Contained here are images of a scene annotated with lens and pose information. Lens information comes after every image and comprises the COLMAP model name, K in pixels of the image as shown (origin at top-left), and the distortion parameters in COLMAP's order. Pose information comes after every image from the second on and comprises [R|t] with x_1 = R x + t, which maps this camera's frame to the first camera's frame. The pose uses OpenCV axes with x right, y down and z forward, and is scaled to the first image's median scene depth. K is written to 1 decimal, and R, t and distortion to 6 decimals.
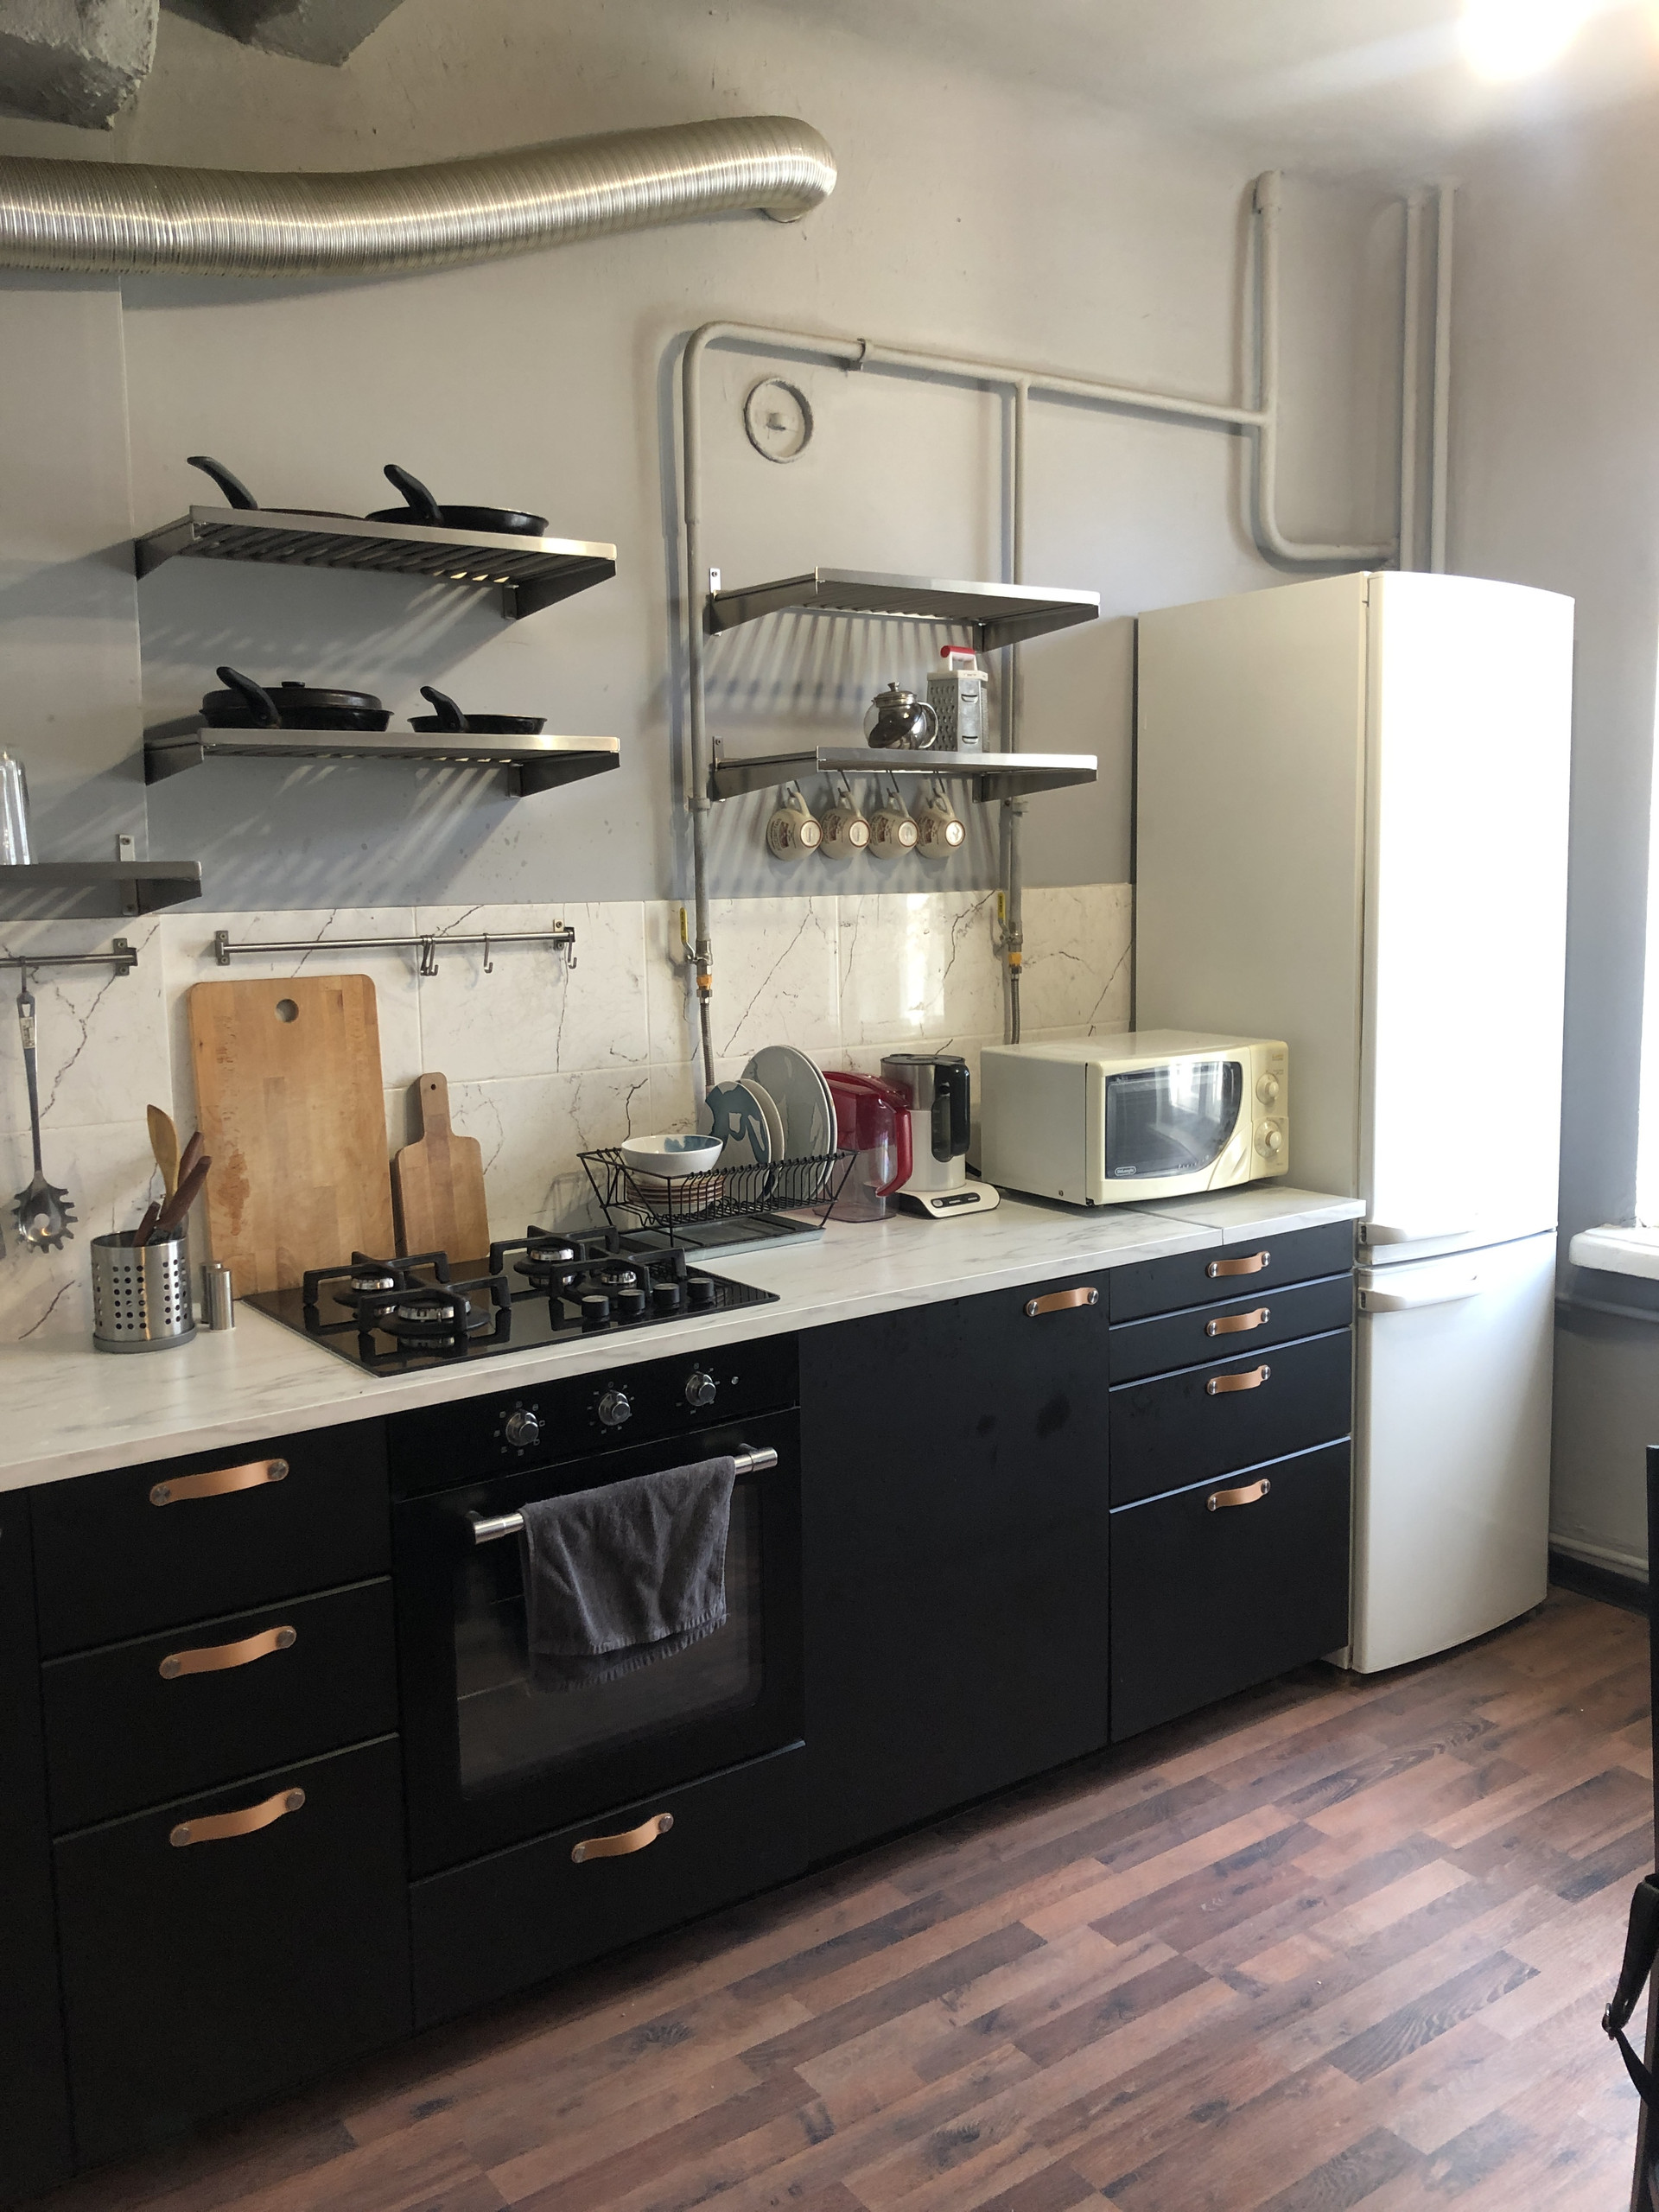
lens RADIAL K [[1818.3, 0, 835.1], [0, 1818.3, 1111.3], [0, 0, 1]] dist [0.029054, -0.033336]
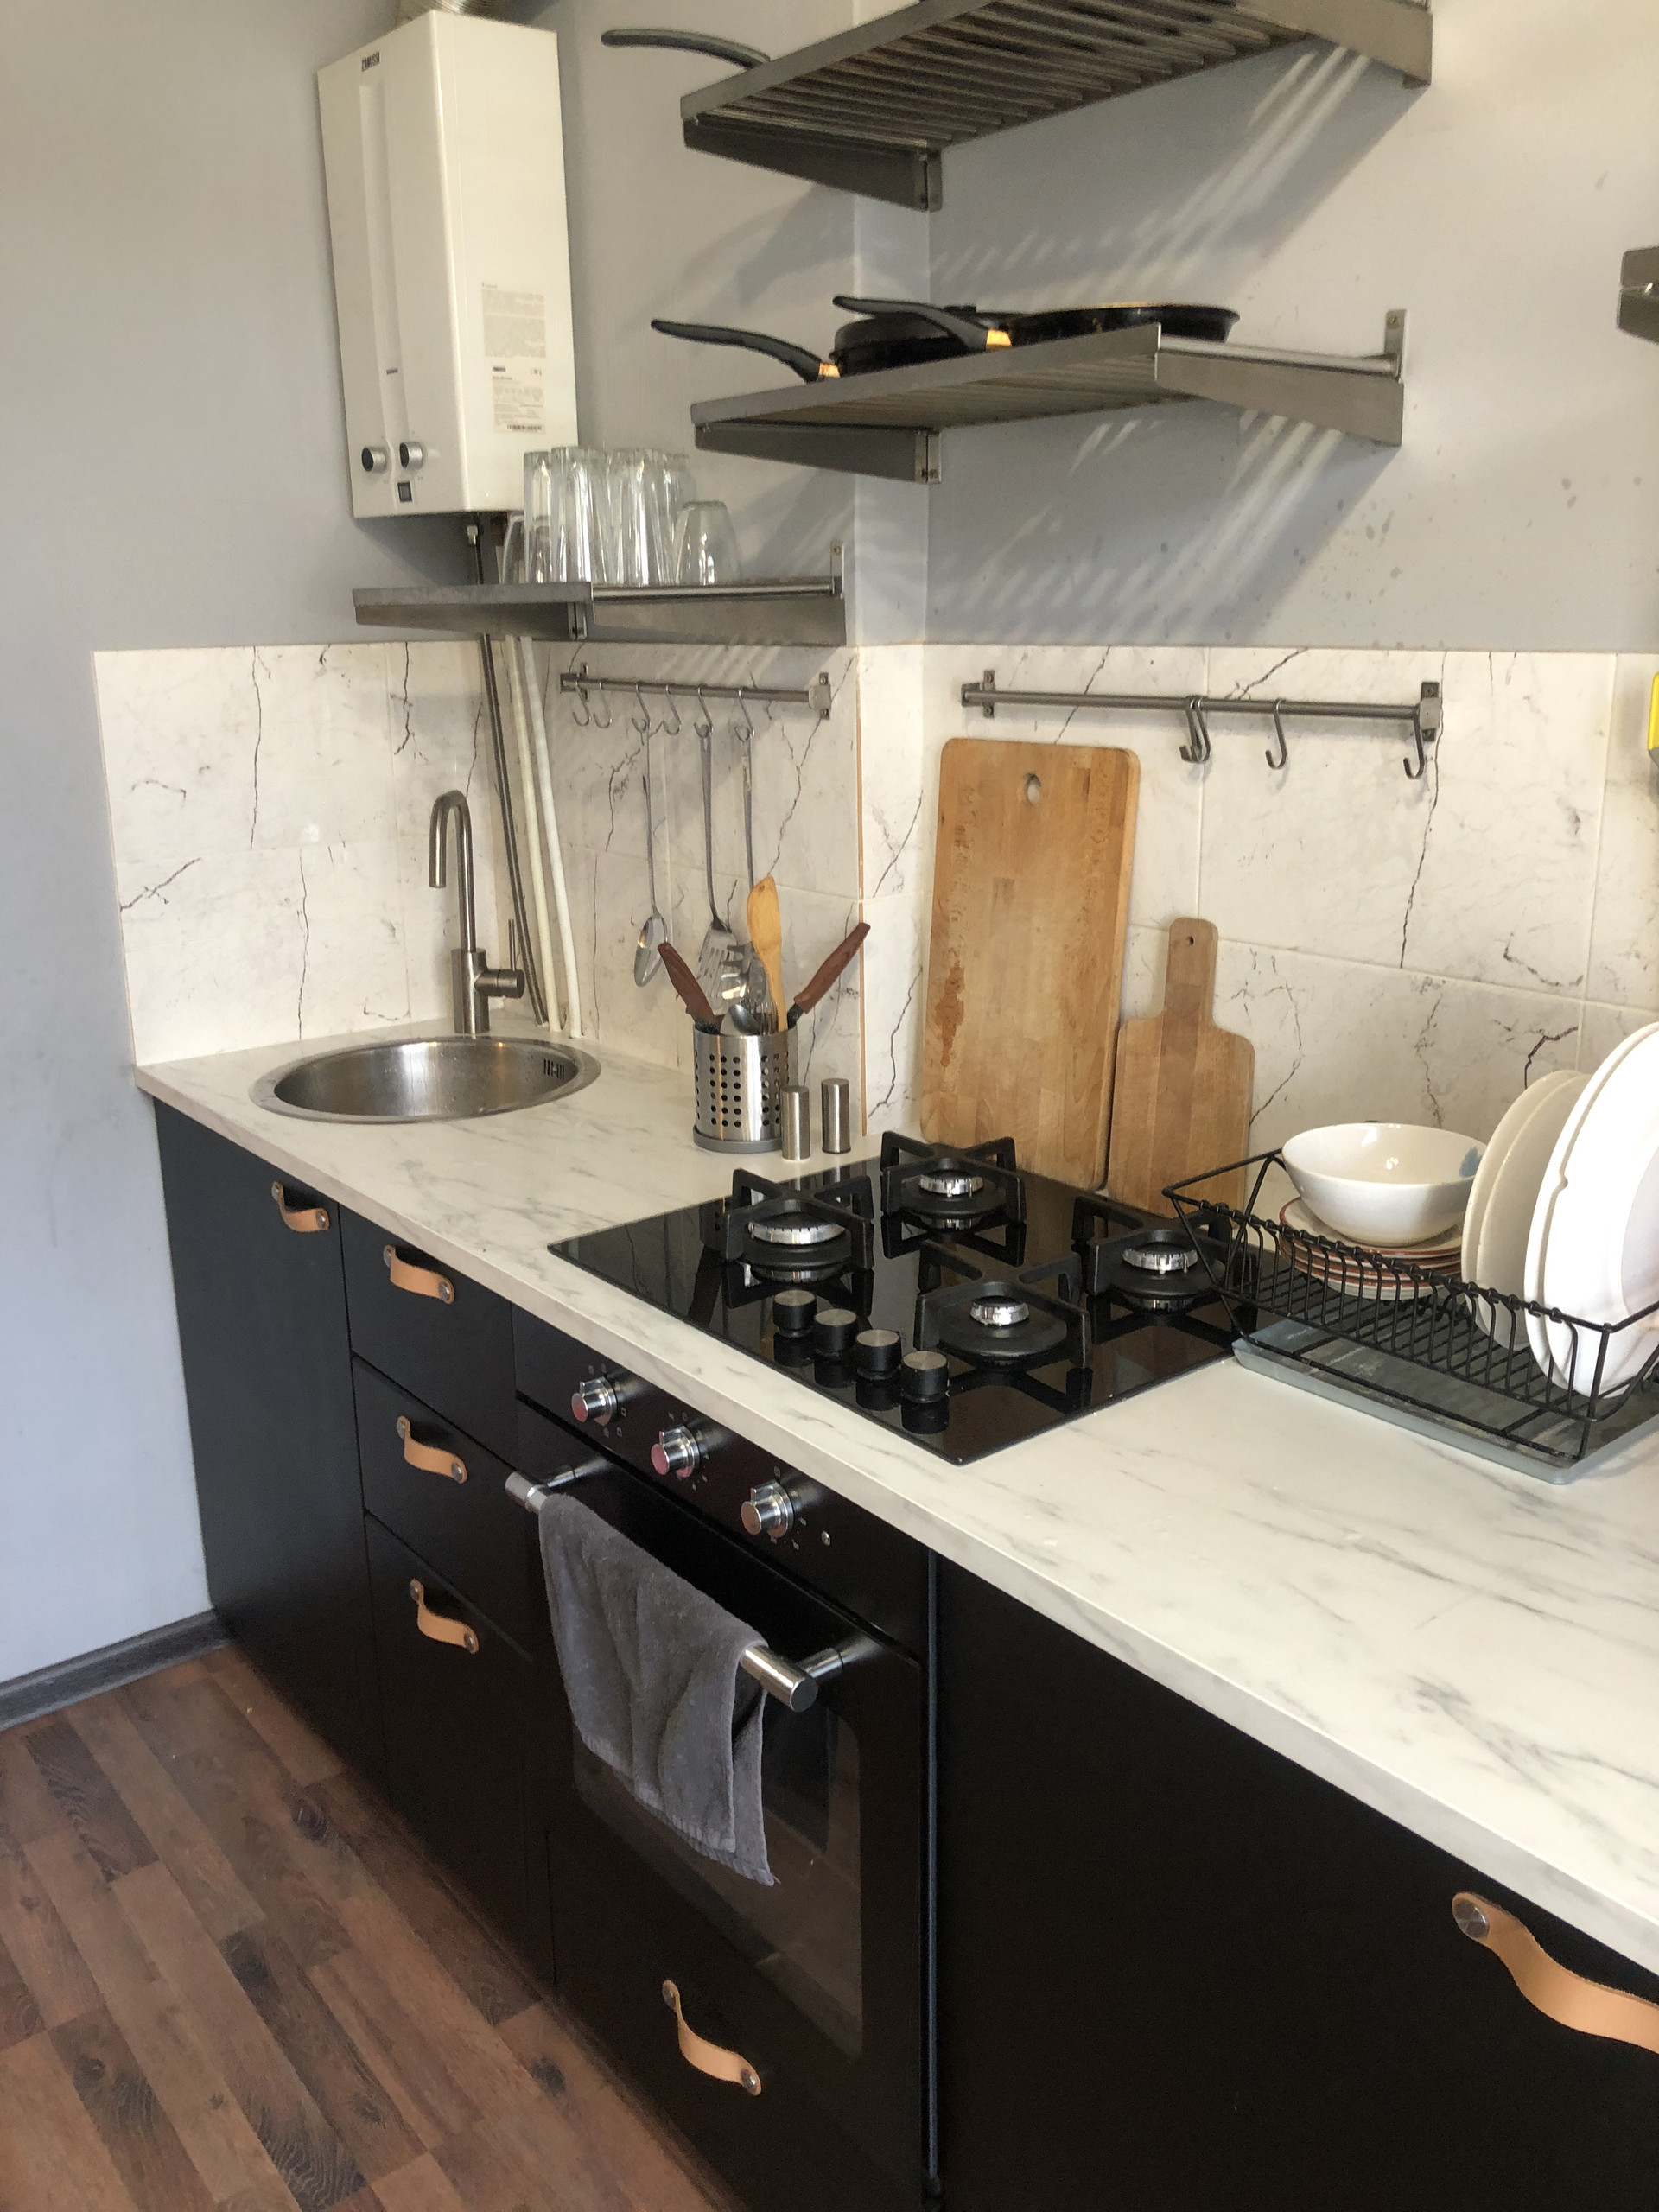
lens RADIAL K [[1818.3, 0, 832.4], [0, 1818.3, 1091.9], [0, 0, 1]] dist [0.029054, -0.033336]
pose [[0.034853, 0.274768, -0.960879, 0.408444], [-0.121805, 0.955463, 0.268801, -0.121685], [0.991942, 0.107671, 0.066769, 0.869166]]
